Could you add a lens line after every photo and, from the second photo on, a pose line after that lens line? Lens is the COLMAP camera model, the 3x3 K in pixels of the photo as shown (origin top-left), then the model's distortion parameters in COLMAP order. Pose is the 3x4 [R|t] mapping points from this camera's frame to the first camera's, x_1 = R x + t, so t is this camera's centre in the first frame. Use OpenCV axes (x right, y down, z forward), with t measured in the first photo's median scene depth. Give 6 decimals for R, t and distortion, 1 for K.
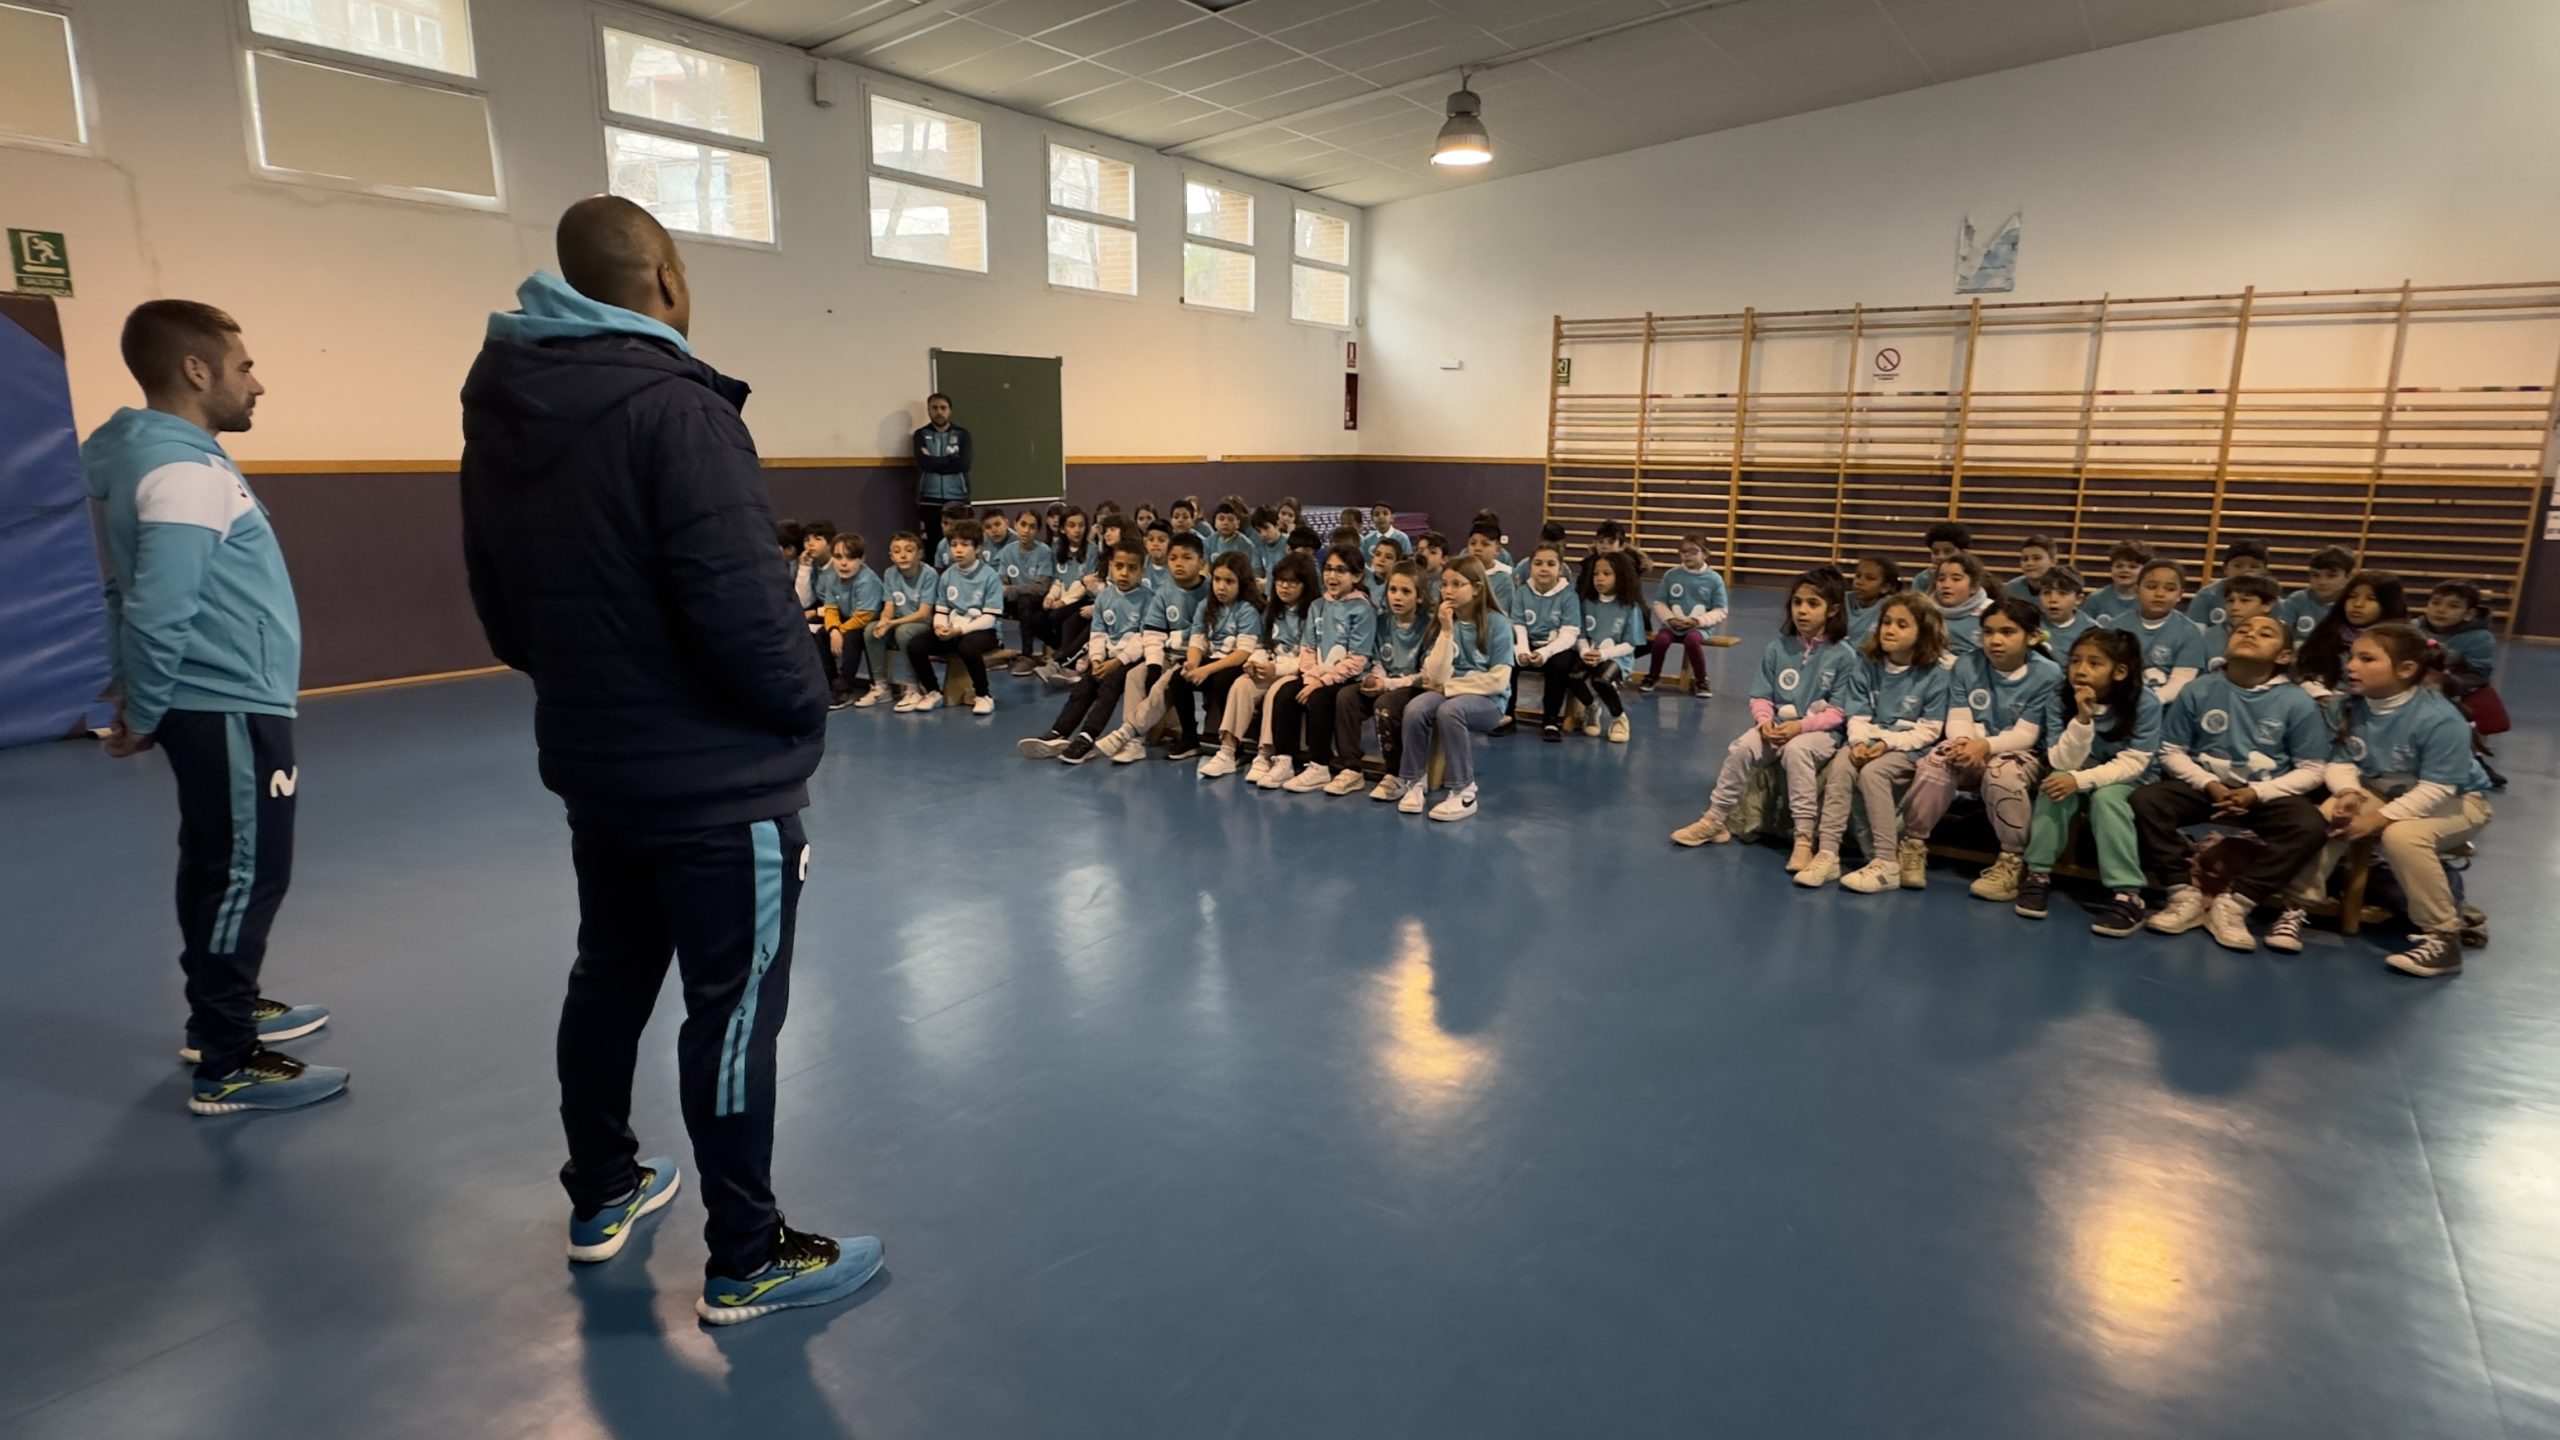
lens RADIAL K [[1378.0, 0, 1280.0], [0, 1378.0, 720.0], [0, 0, 1]] dist [-0.006334, -0.000451]
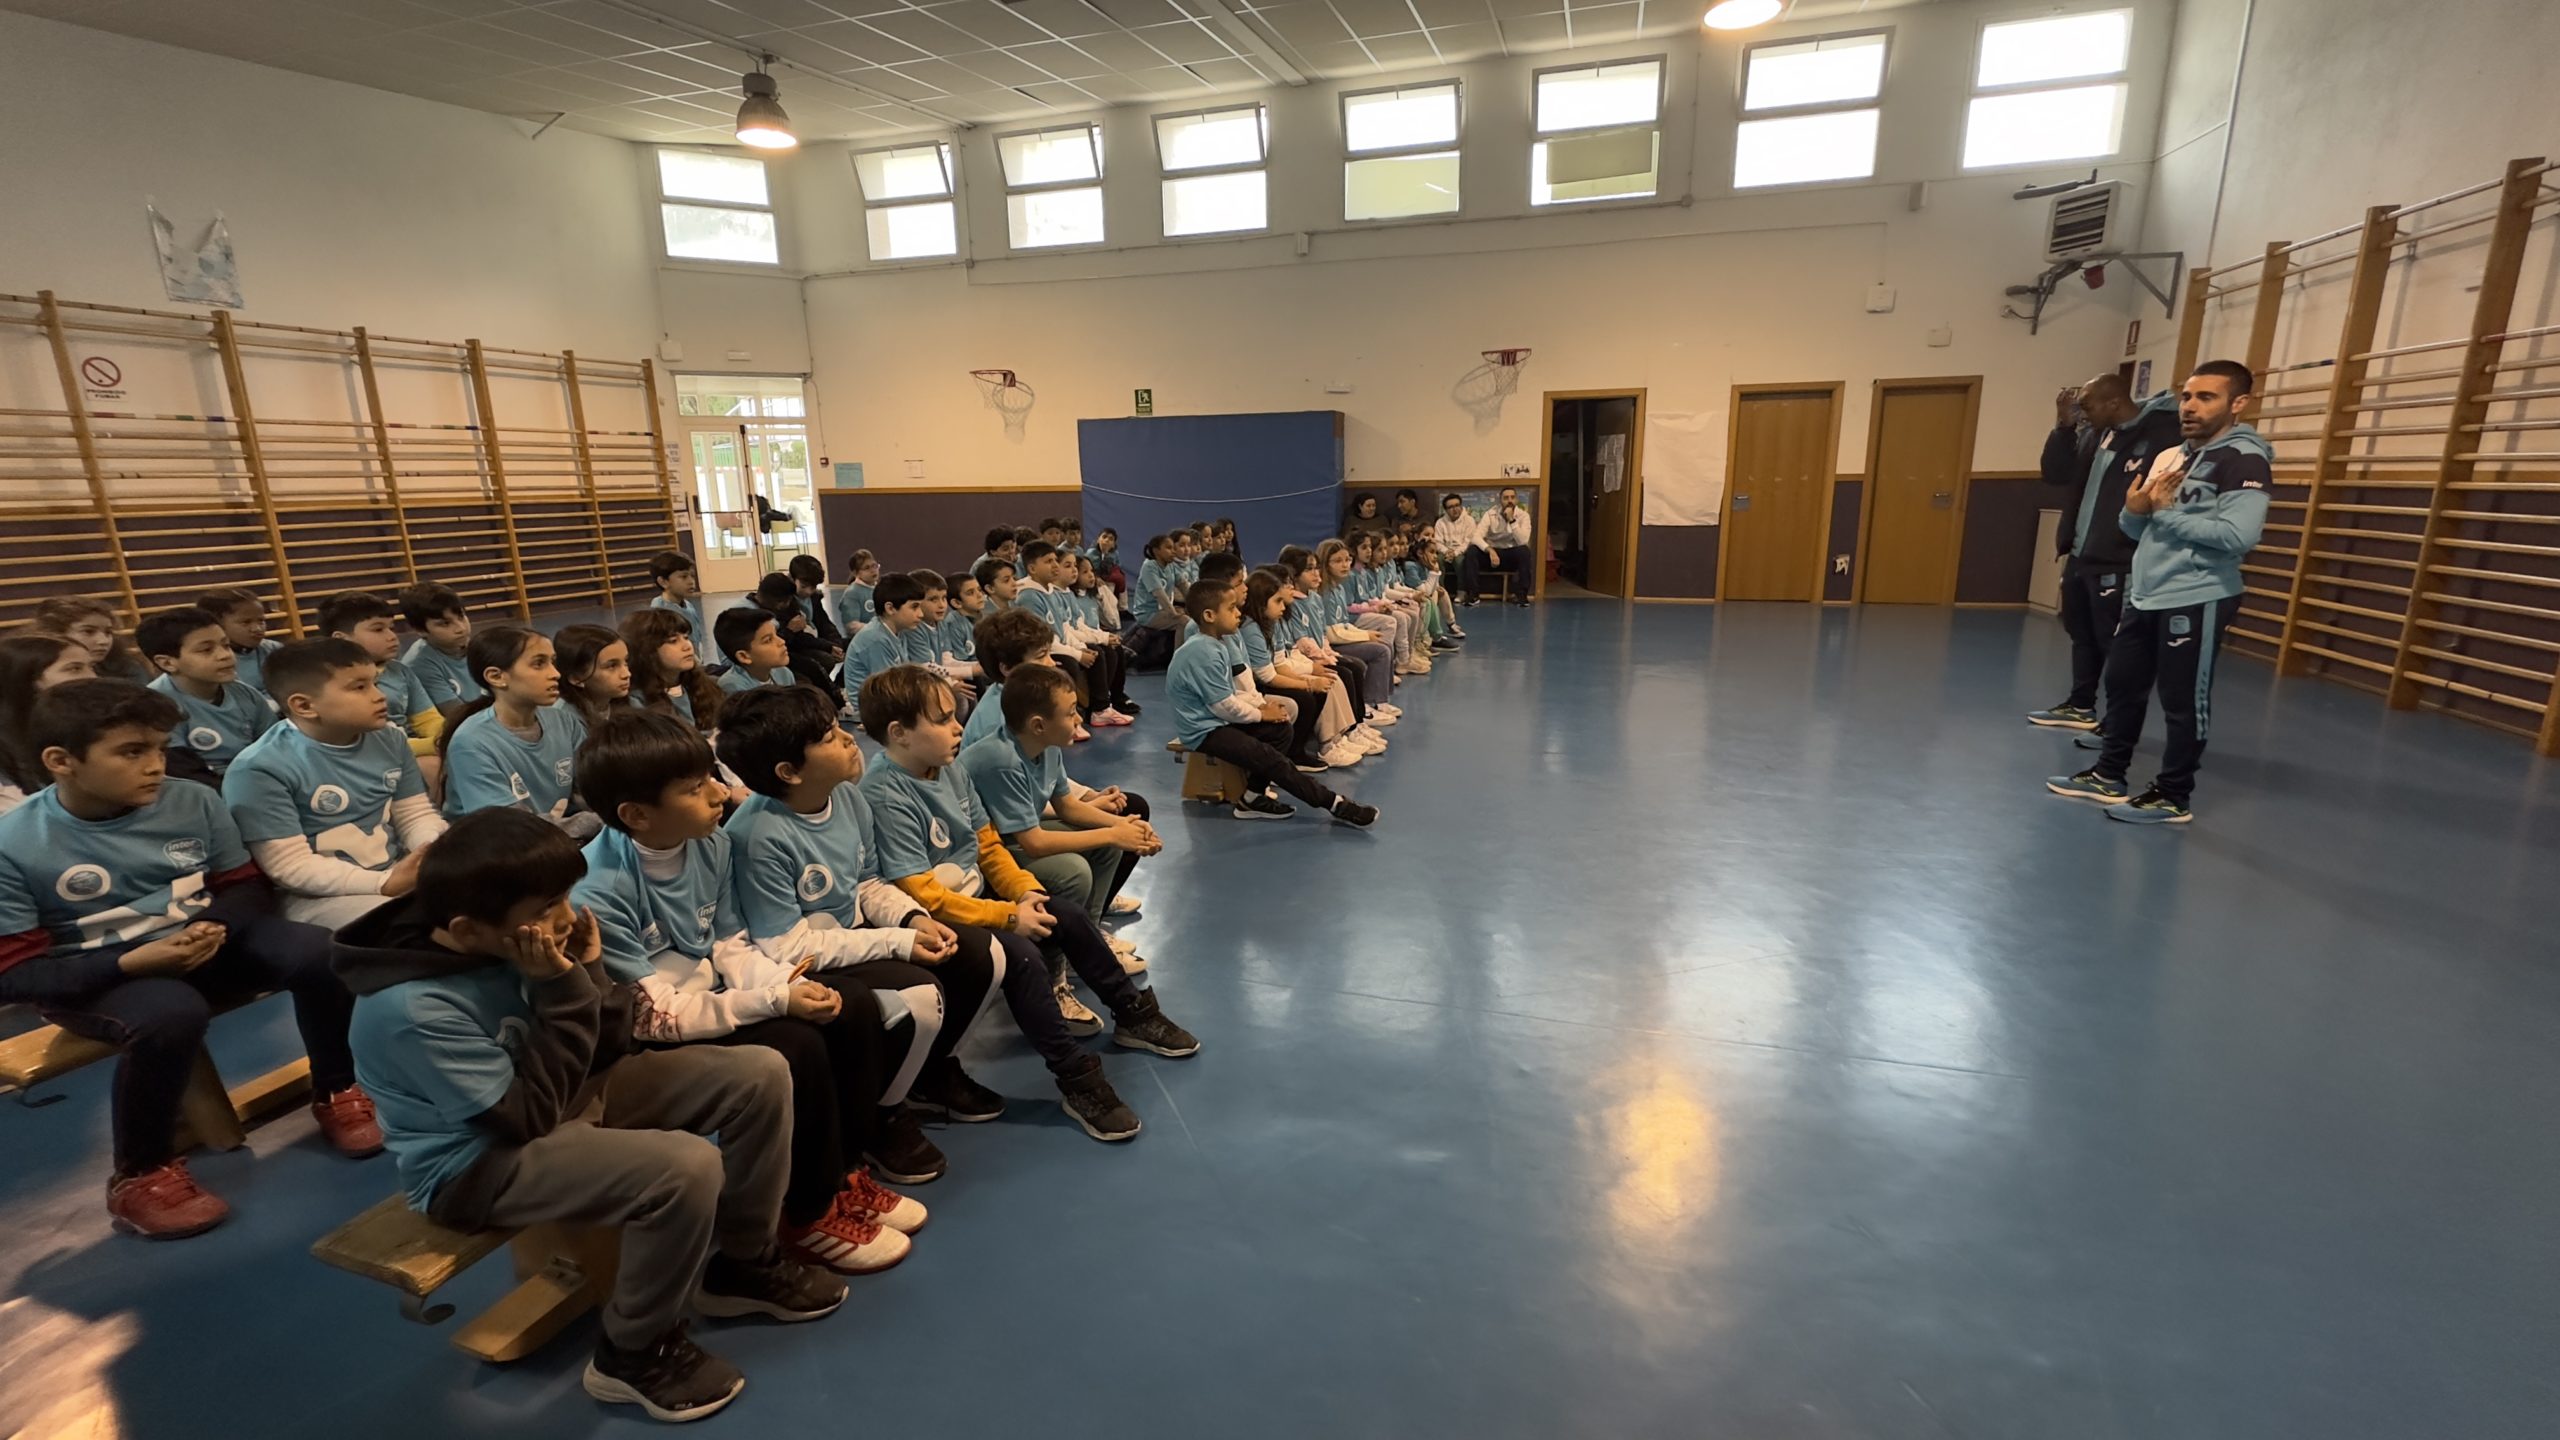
lens RADIAL K [[1030.0, 0, 1285.3], [0, 1030.0, 712.9], [0, 0, 1]] dist [-0.006571, 0.000570]
pose [[-0.306378, -0.220889, 0.925927, -0.394000], [0.201282, 0.935677, 0.289817, -0.126978], [-0.930386, 0.275166, -0.242210, 0.637661]]
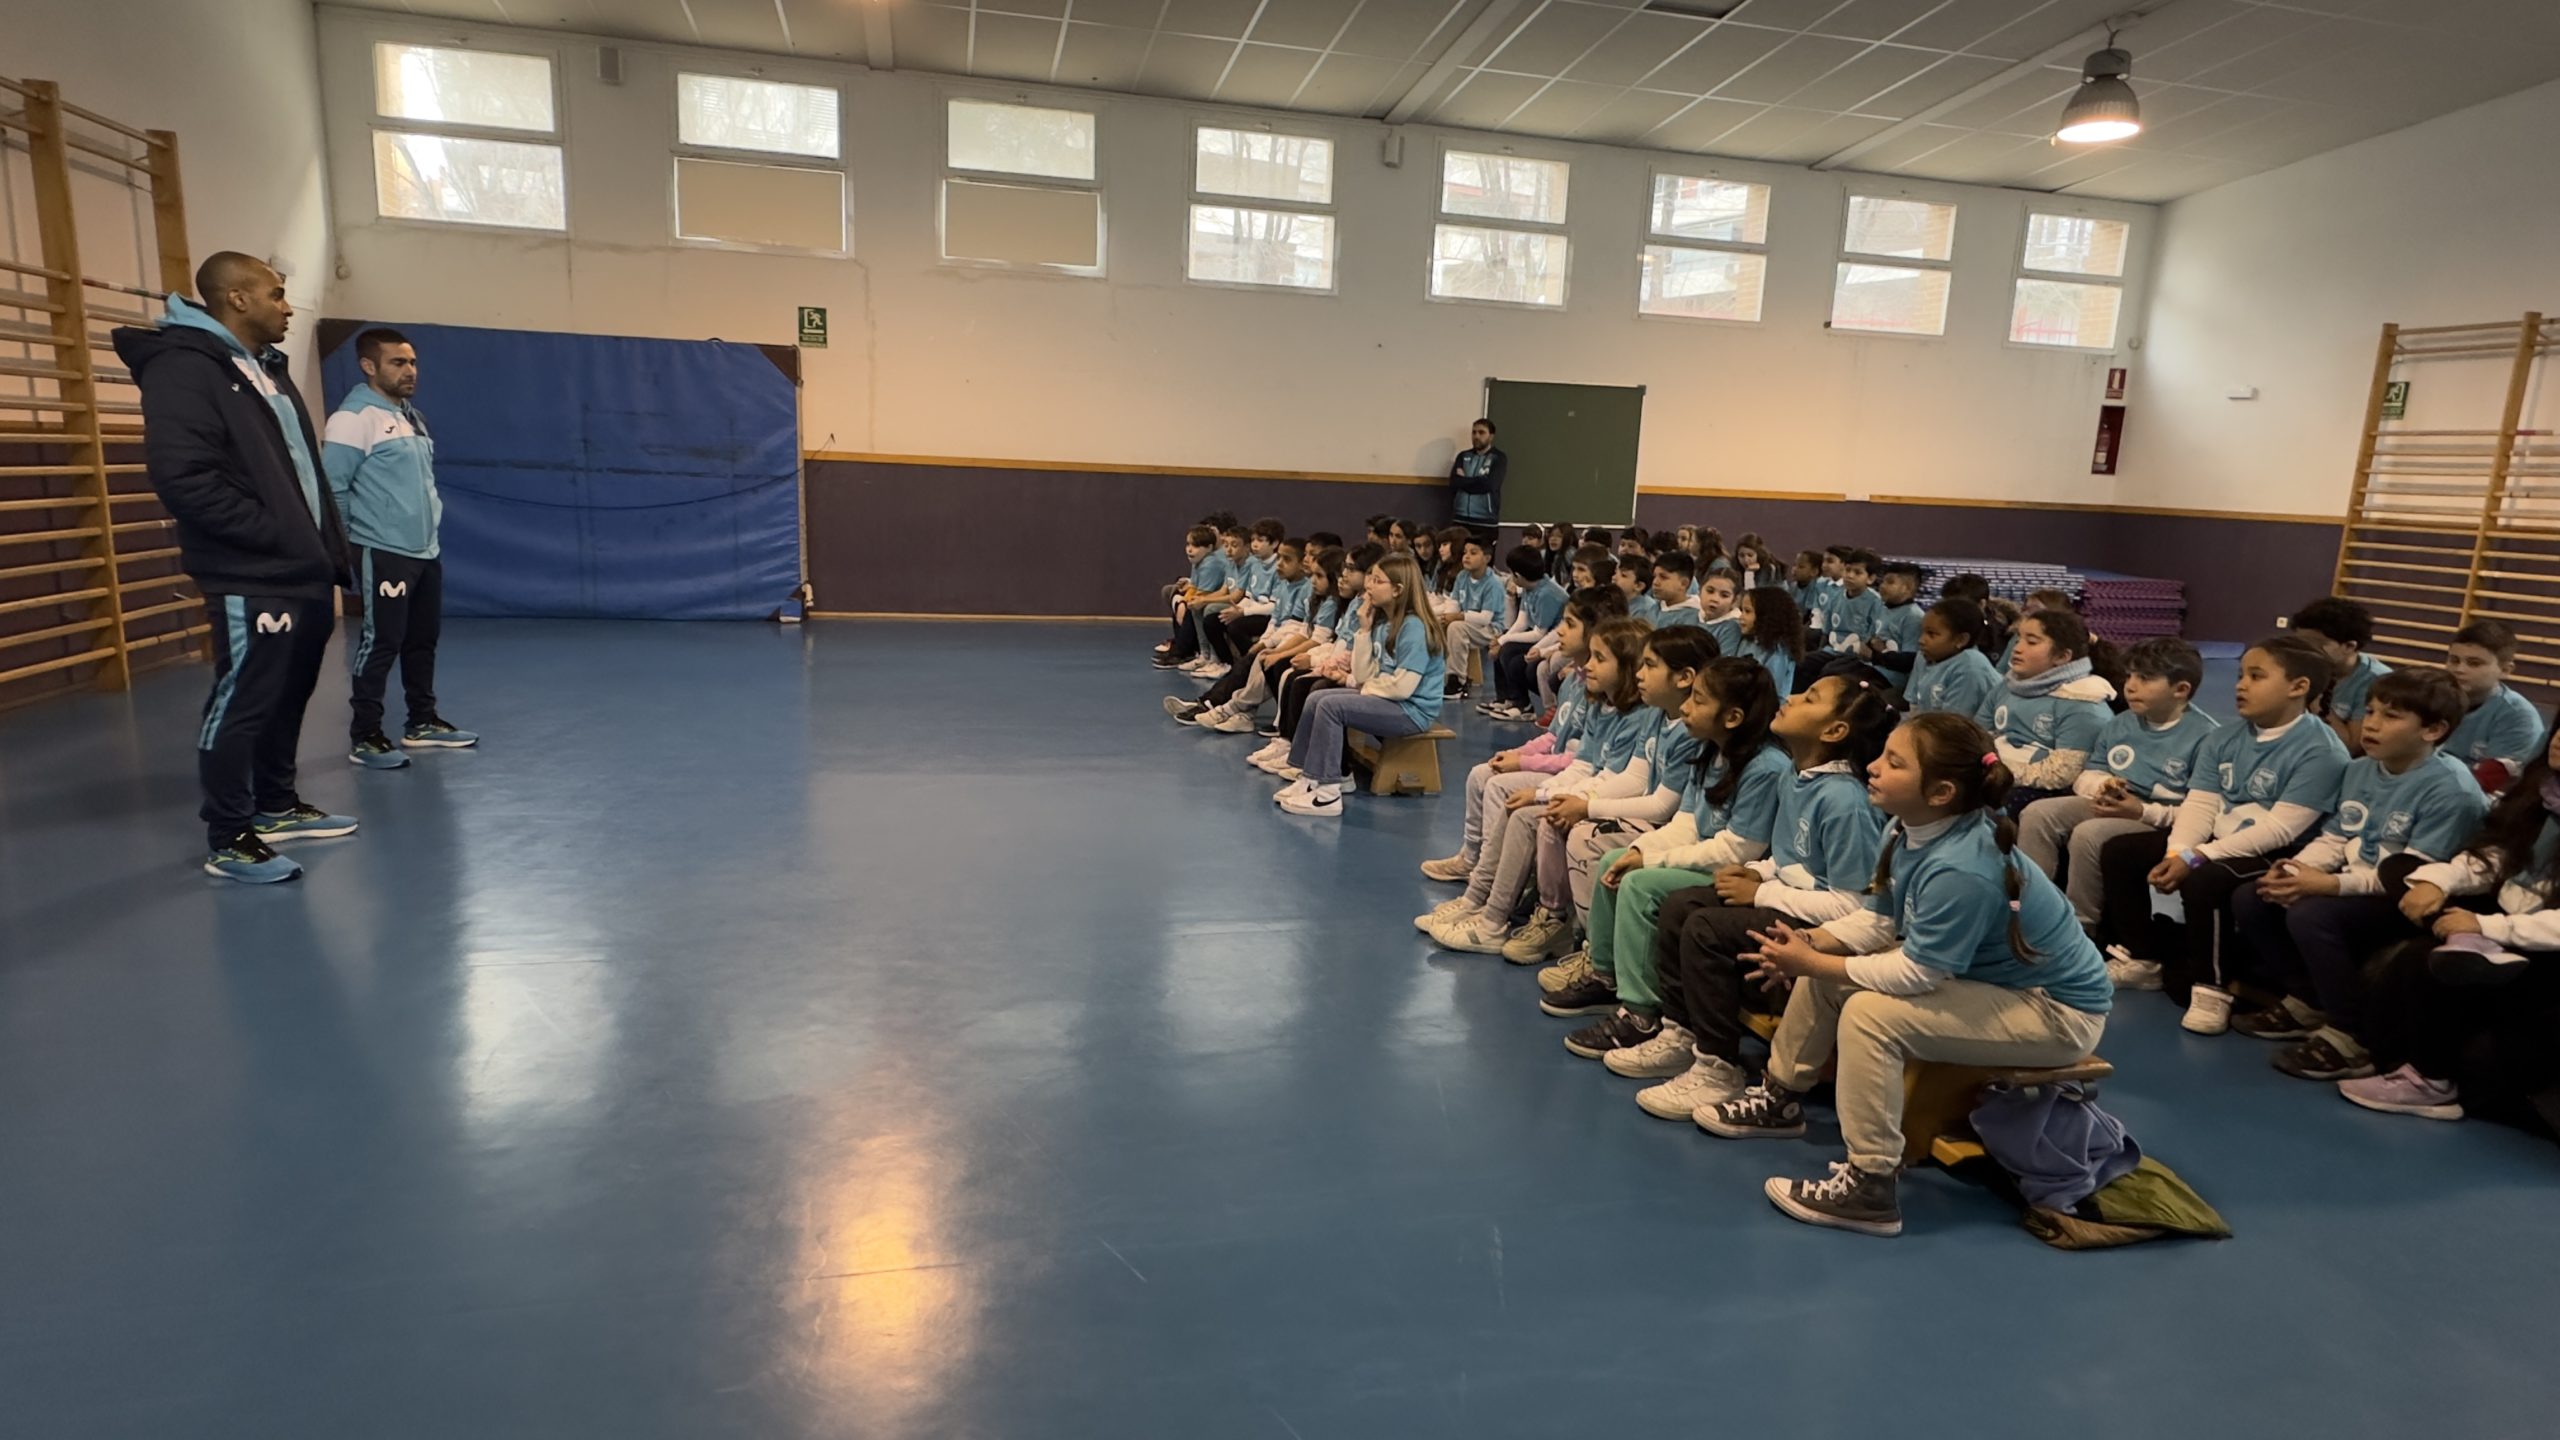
lens RADIAL K [[1378.0, 0, 1280.0], [0, 1378.0, 720.0], [0, 0, 1]] dist [-0.006334, -0.000451]
pose [[0.735628, 0.143313, -0.662052, 0.351681], [-0.167765, 0.985460, 0.026911, -0.008360], [0.656282, 0.091273, 0.748974, 0.107264]]
